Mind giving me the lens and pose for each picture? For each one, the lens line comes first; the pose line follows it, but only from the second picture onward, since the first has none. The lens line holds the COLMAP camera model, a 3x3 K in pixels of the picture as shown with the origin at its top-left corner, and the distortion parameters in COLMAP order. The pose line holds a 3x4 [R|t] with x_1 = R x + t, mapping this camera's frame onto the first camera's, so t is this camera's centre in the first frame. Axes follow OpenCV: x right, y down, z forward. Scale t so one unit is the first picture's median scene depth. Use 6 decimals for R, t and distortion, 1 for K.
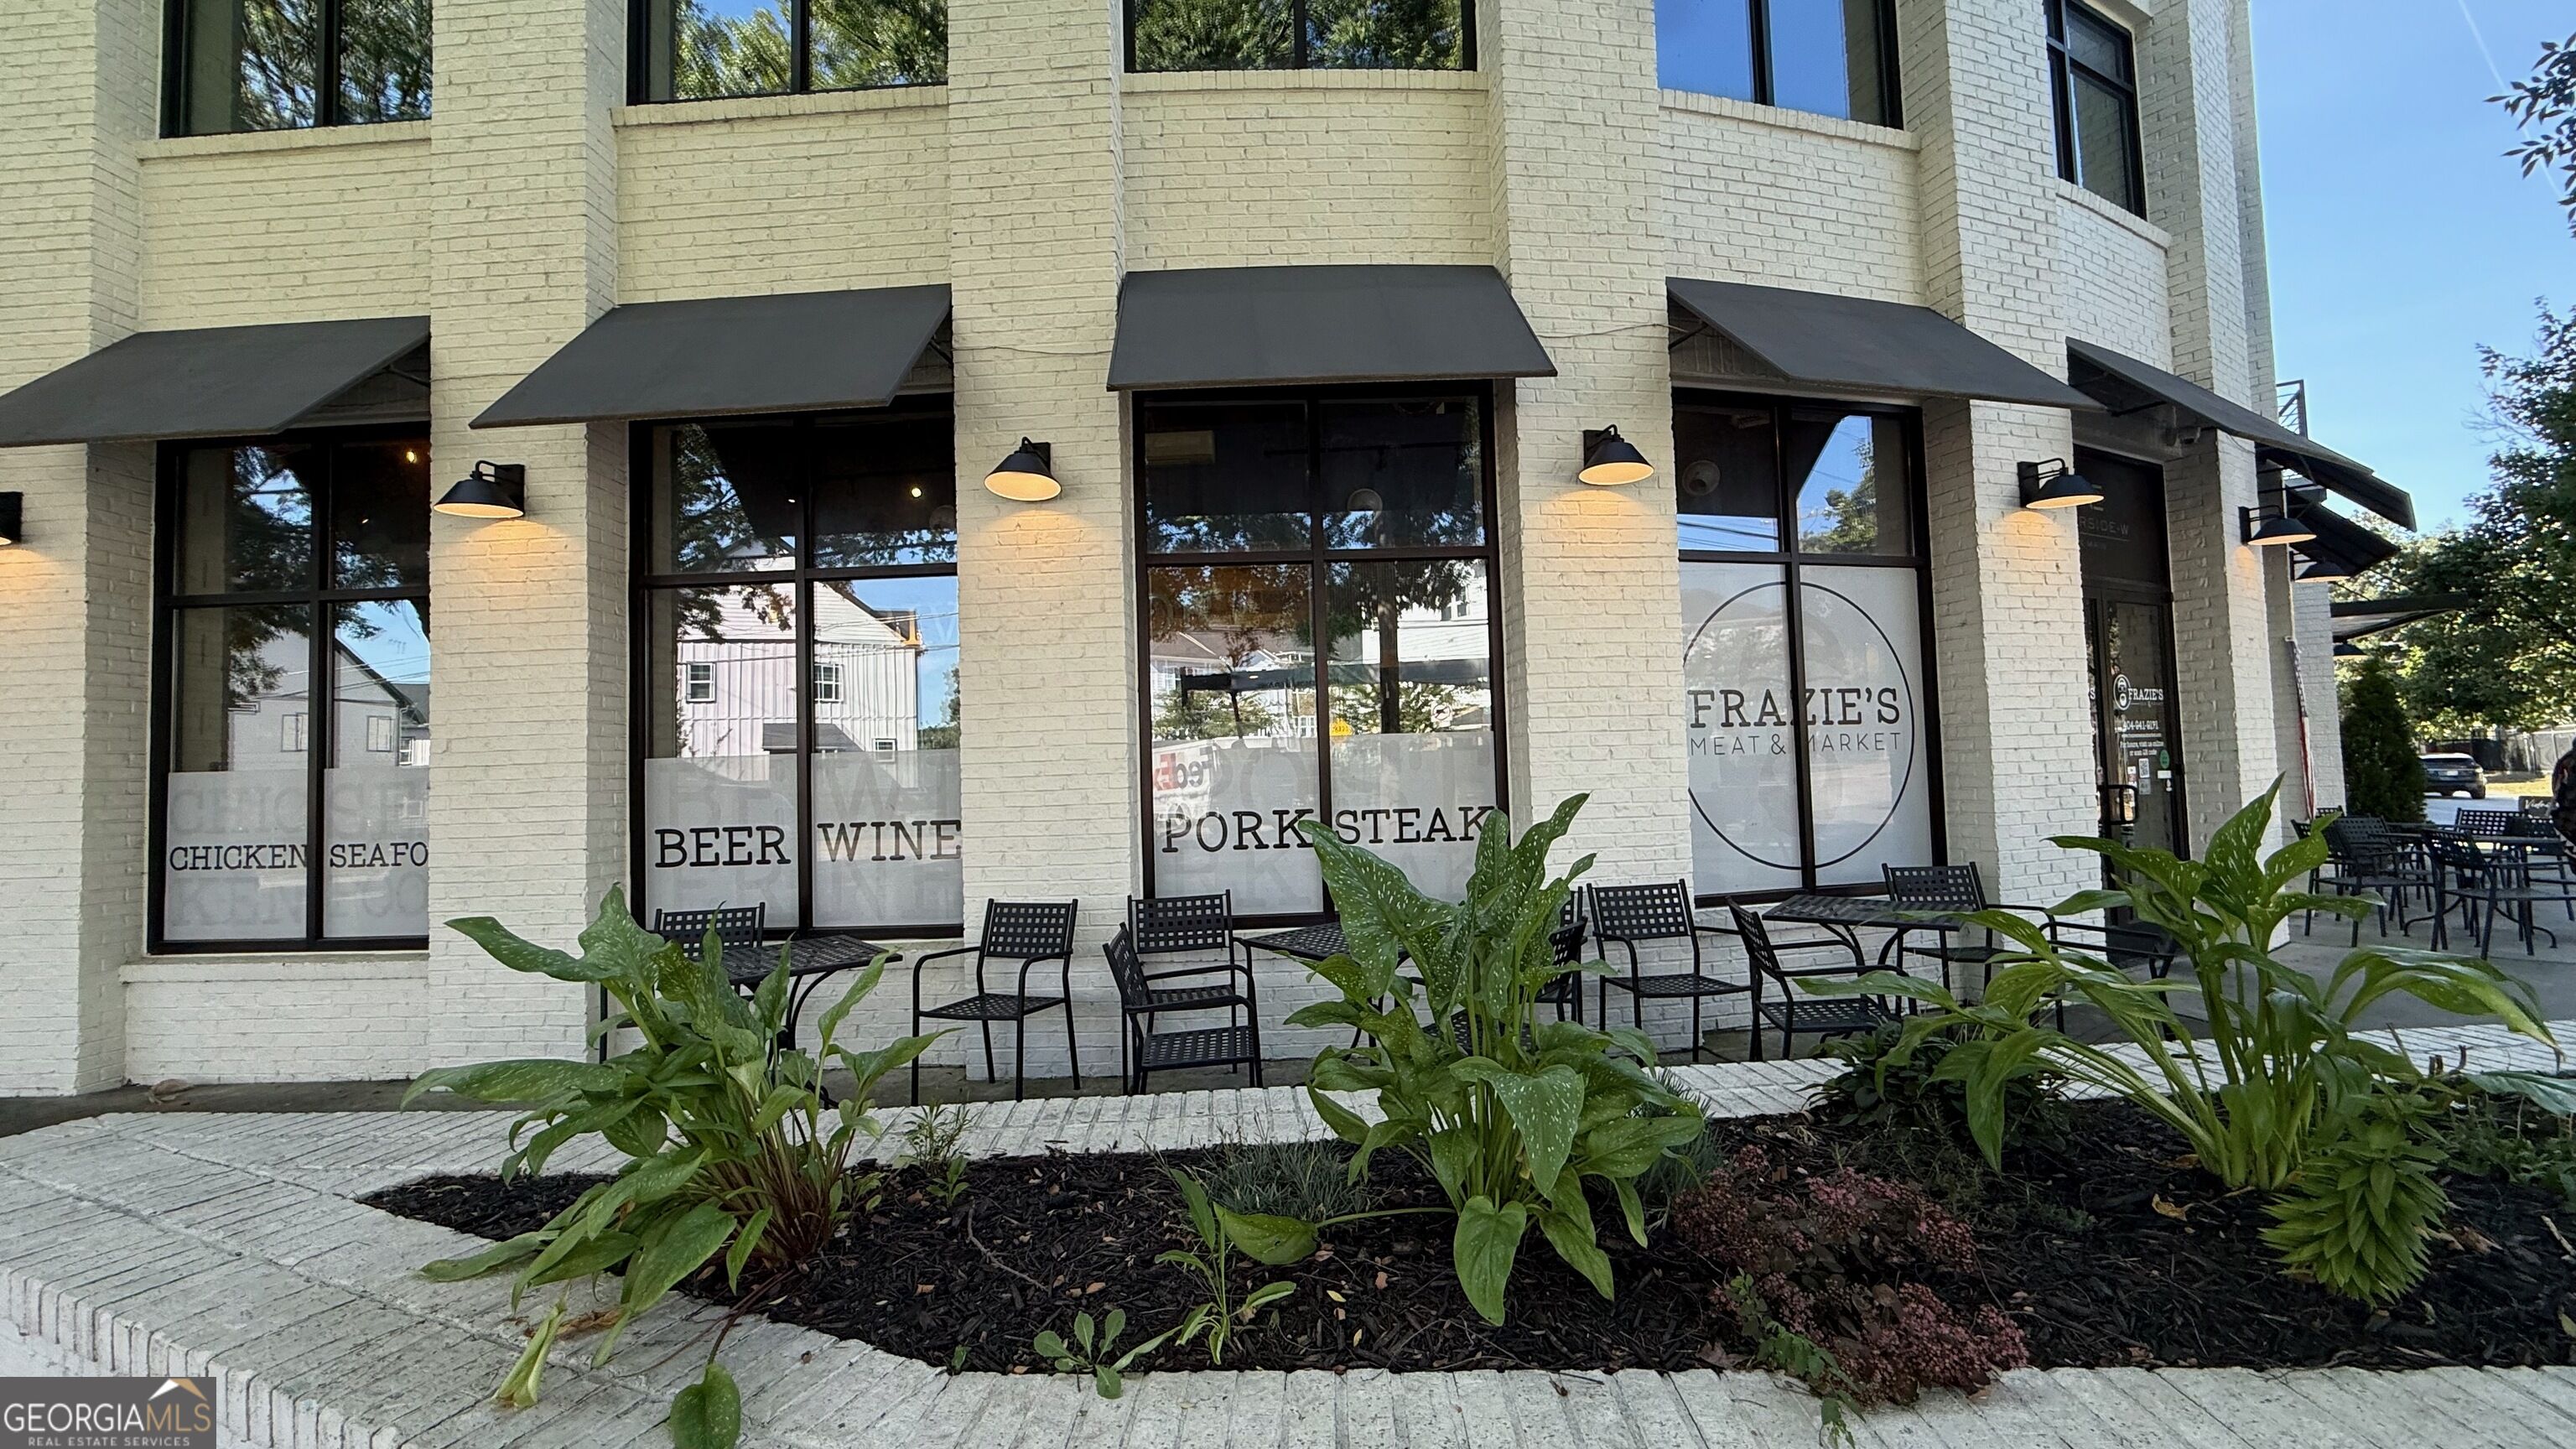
lens RADIAL K [[1024.6, 0, 1281.5], [0, 1024.6, 725.6], [0, 0, 1]] dist [0.000488, -0.000295]
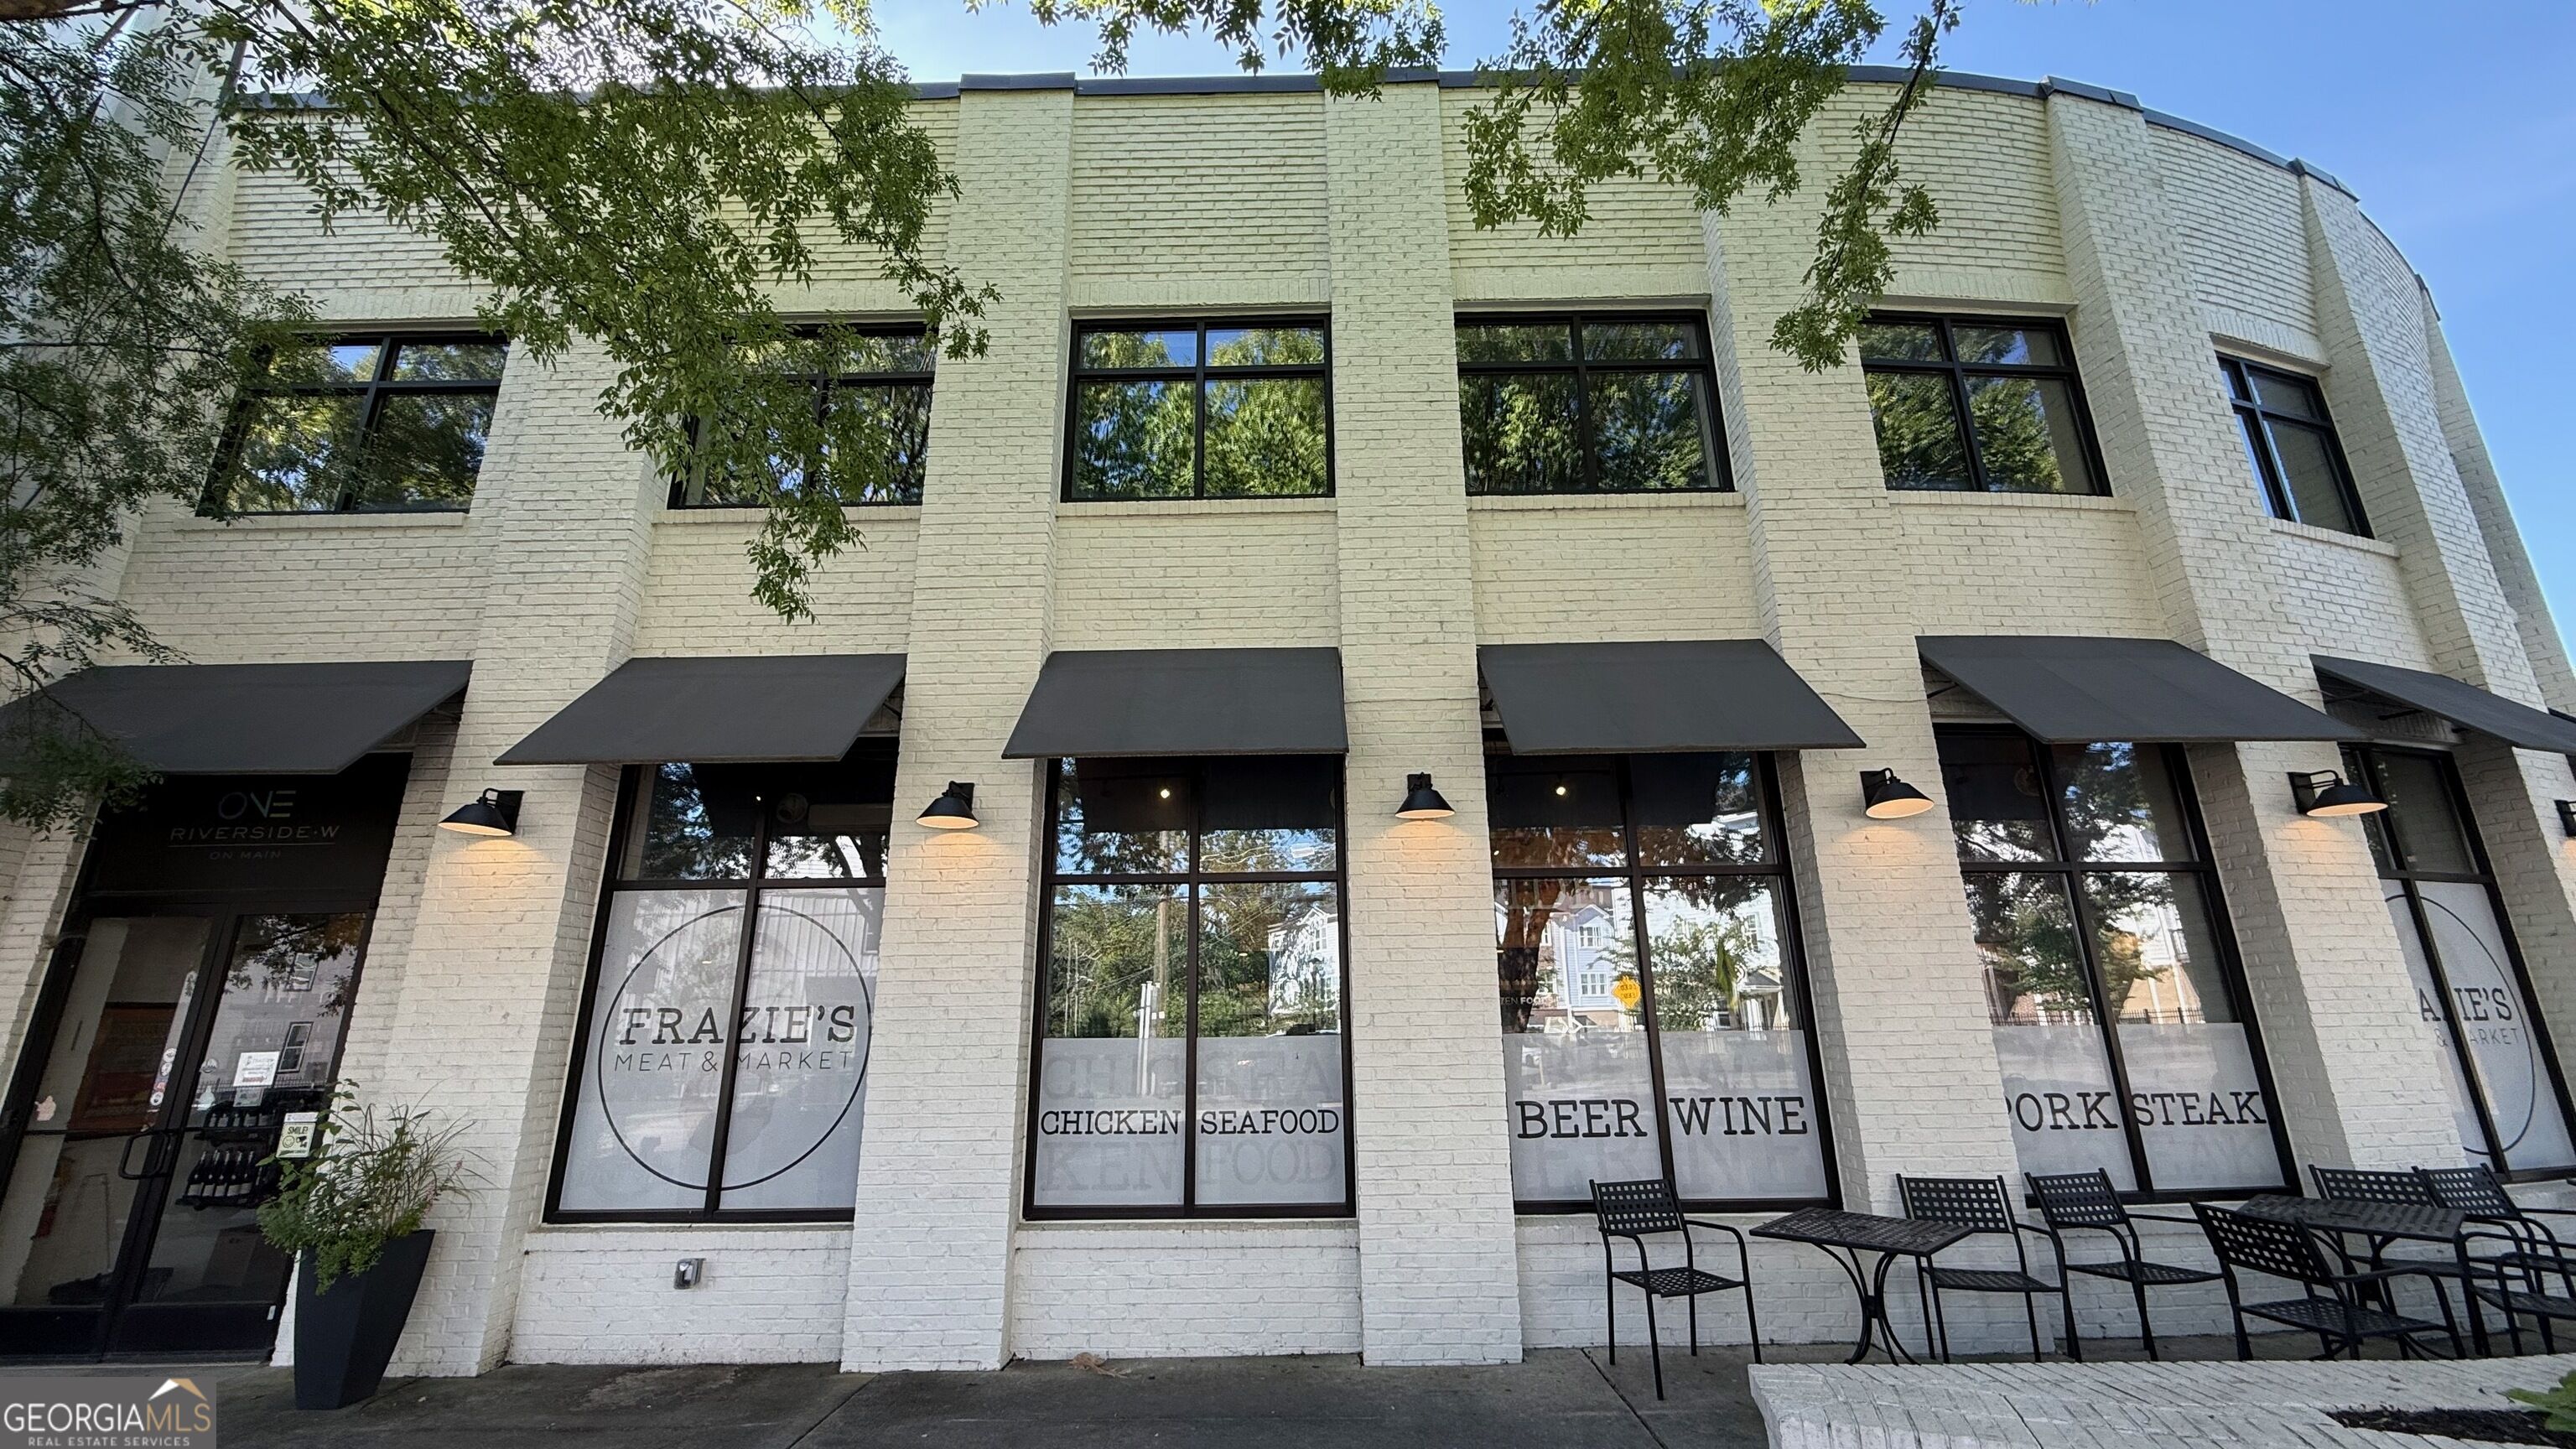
lens RADIAL K [[1024.6, 0, 1281.5], [0, 1024.6, 725.6], [0, 0, 1]] dist [0.000488, -0.000295]
pose [[0.998747, 0.030591, 0.039595, -0.926271], [-0.020140, 0.970179, -0.241550, -0.018913], [-0.045804, 0.240450, 0.969580, -0.149191]]
